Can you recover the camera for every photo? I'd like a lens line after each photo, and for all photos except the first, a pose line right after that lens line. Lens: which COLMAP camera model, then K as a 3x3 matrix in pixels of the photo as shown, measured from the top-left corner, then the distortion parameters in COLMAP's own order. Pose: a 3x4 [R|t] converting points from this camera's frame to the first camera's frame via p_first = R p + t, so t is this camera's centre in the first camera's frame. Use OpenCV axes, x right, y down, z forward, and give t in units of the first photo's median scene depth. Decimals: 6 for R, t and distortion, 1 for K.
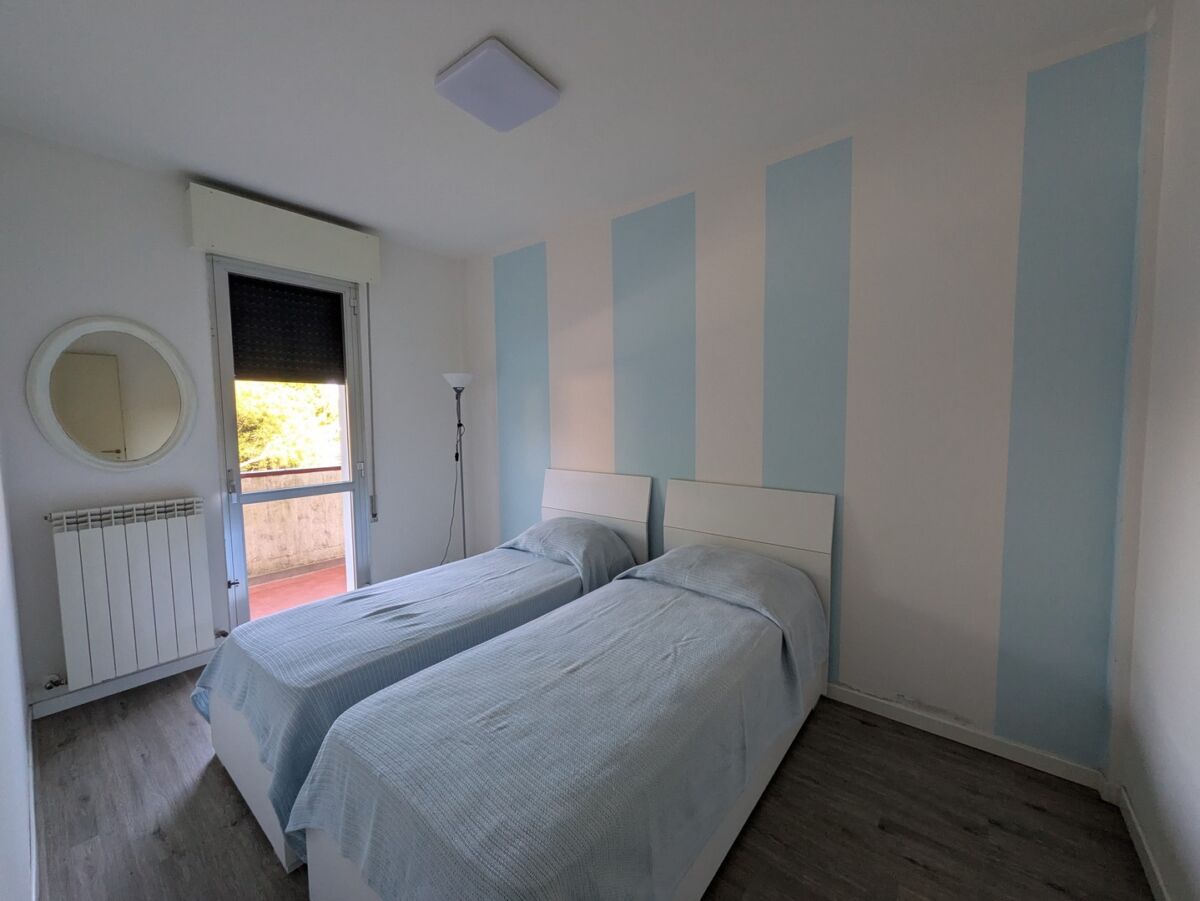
lens RADIAL K [[473.3, 0, 603.7], [0, 473.3, 449.5], [0, 0, 1]] dist [0.000567, 0.000003]
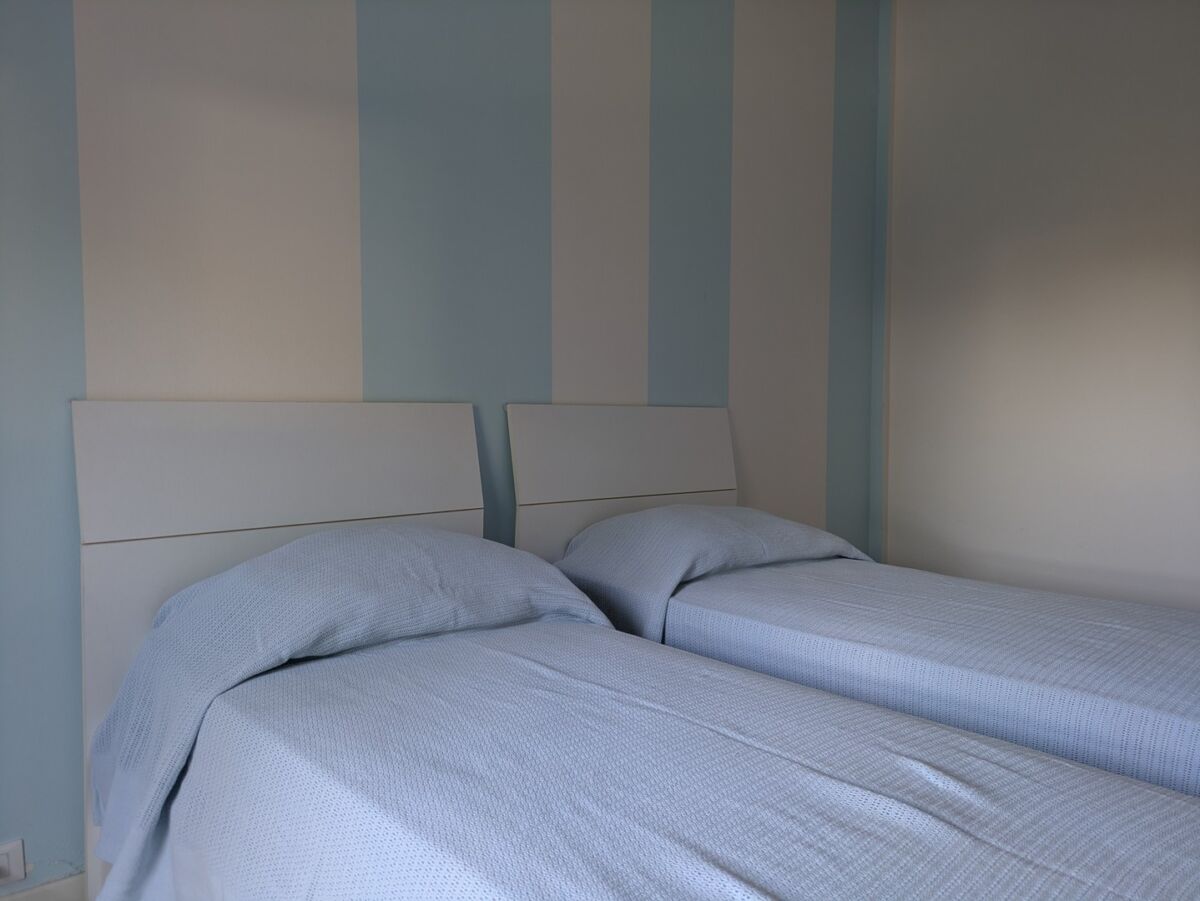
lens RADIAL K [[893.1, 0, 600.0], [0, 893.1, 450.5], [0, 0, 1]] dist [0.050433, -0.035003]
pose [[0.149365, -0.034489, 0.988180, -0.736000], [0.066410, 0.997485, 0.024776, 0.096798], [-0.986549, 0.061924, 0.151280, 0.821792]]
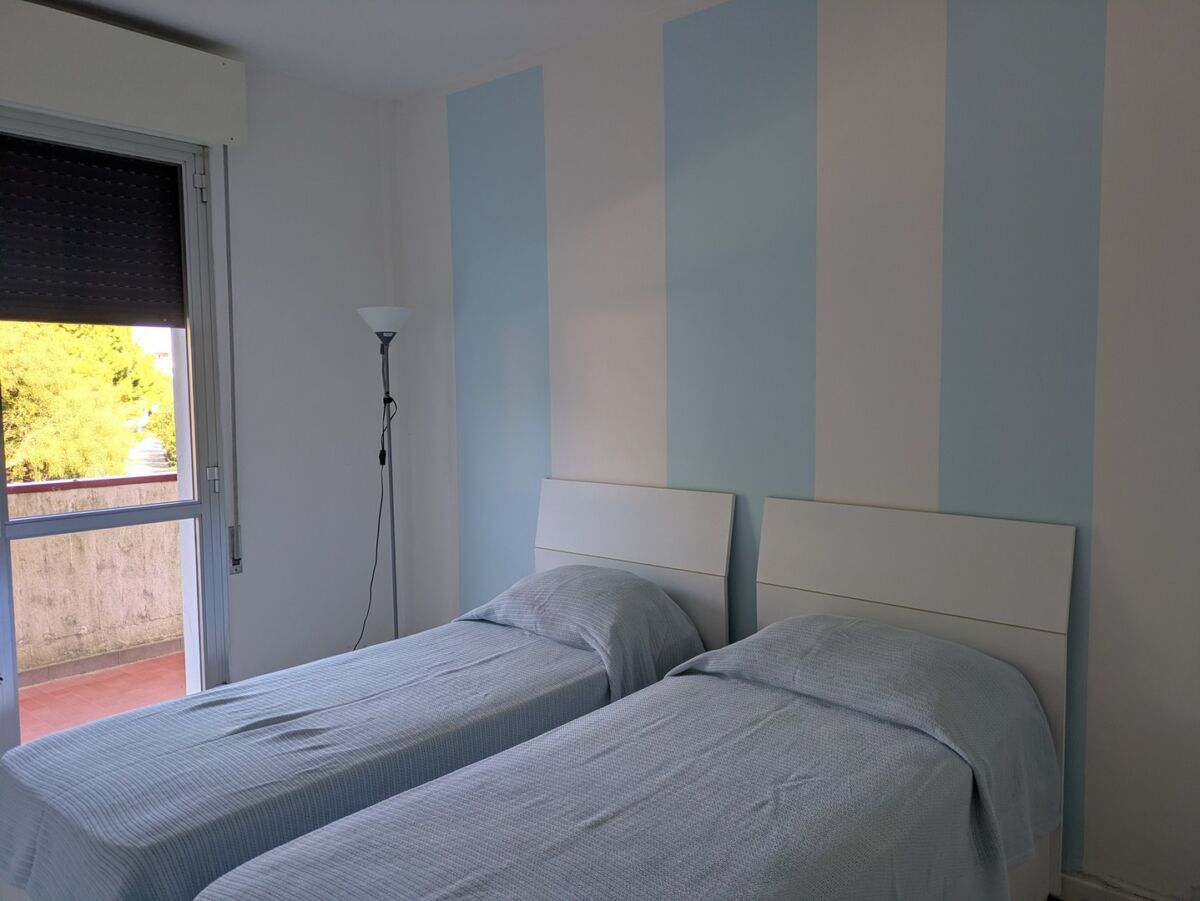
lens RADIAL K [[893.1, 0, 600.0], [0, 893.1, 450.5], [0, 0, 1]] dist [0.050433, -0.035003]
pose [[0.998741, 0.001255, -0.050155, -0.003486], [-0.001085, 0.999994, 0.003409, 0.005083], [0.050159, -0.003351, 0.998736, -0.051355]]
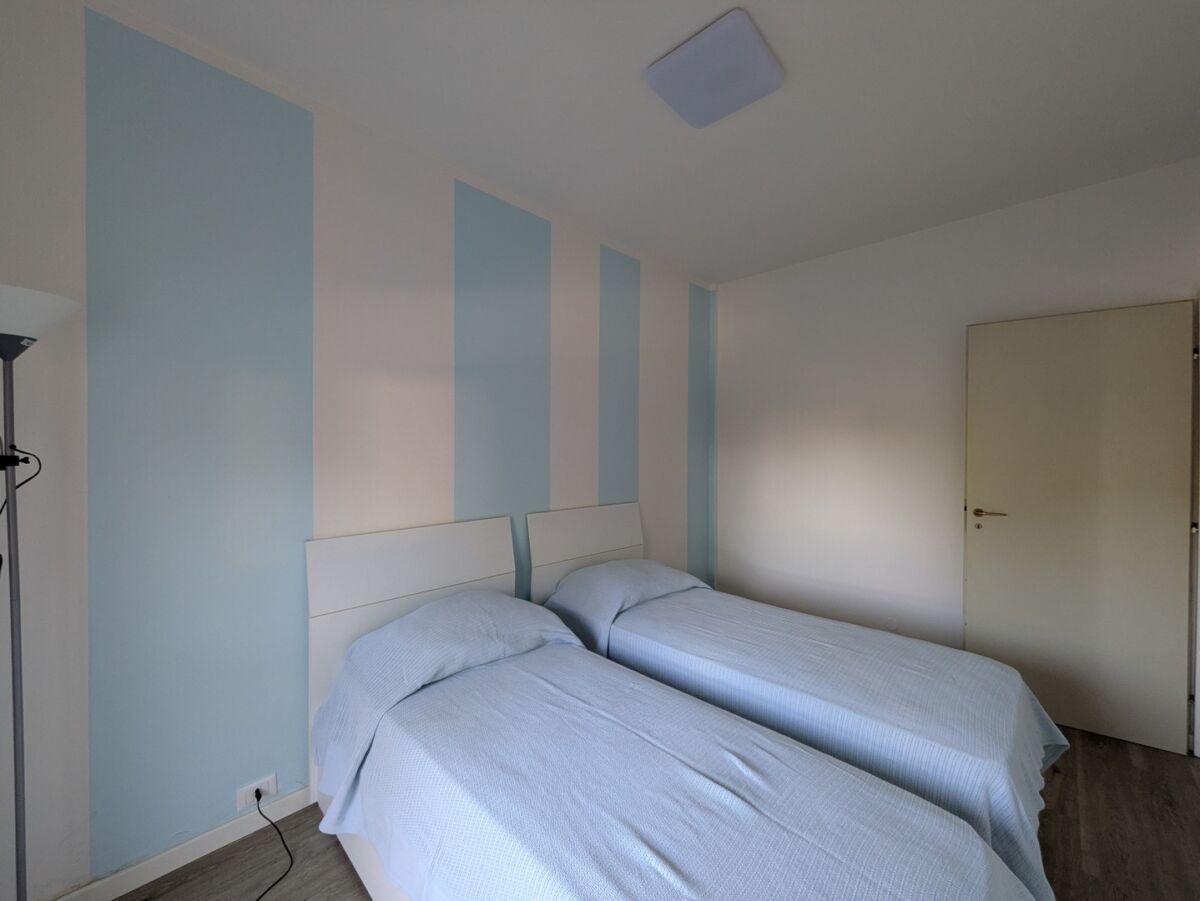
lens RADIAL K [[474.0, 0, 600.7], [0, 474.0, 454.8], [0, 0, 1]] dist [0.000772, -0.000111]
pose [[0.079061, 0.000828, 0.996869, -0.776900], [0.067281, 0.997715, -0.006165, -0.036661], [-0.994597, 0.067557, 0.078825, 0.822050]]
